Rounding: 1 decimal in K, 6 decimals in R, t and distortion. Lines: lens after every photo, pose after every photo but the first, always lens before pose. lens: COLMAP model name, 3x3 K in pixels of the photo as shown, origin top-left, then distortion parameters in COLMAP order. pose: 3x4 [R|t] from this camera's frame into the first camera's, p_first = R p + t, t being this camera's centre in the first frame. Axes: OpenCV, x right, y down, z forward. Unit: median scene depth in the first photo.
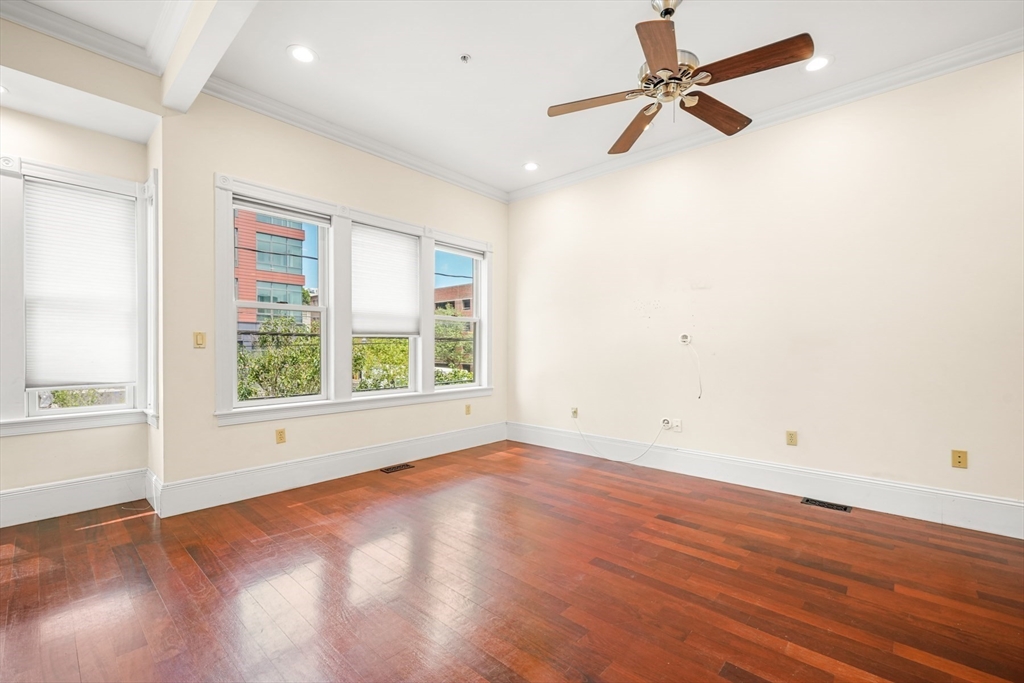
lens RADIAL K [[430.7, 0, 514.7], [0, 430.7, 355.2], [0, 0, 1]] dist [0.001108, 0.000206]
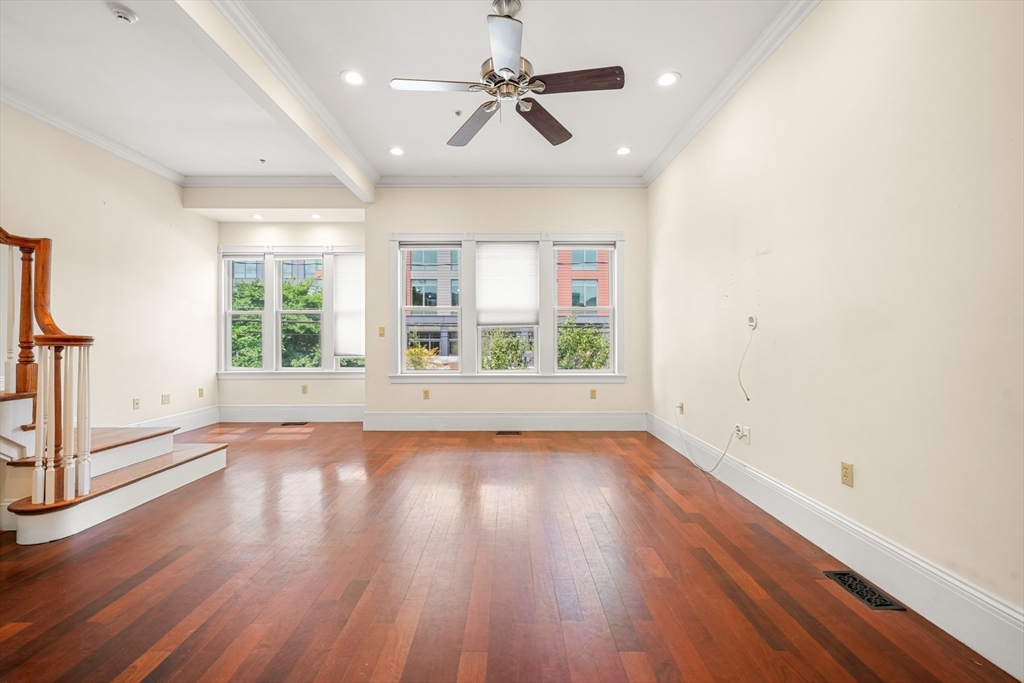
lens RADIAL K [[429.2, 0, 512.0], [0, 429.2, 341.5], [0, 0, 1]] dist [-0.000881, 0.000265]
pose [[0.673915, 0.004280, -0.738796, 0.669511], [-0.010074, 0.999943, -0.003396, 0.003223], [0.738740, 0.009732, 0.673920, 0.177281]]
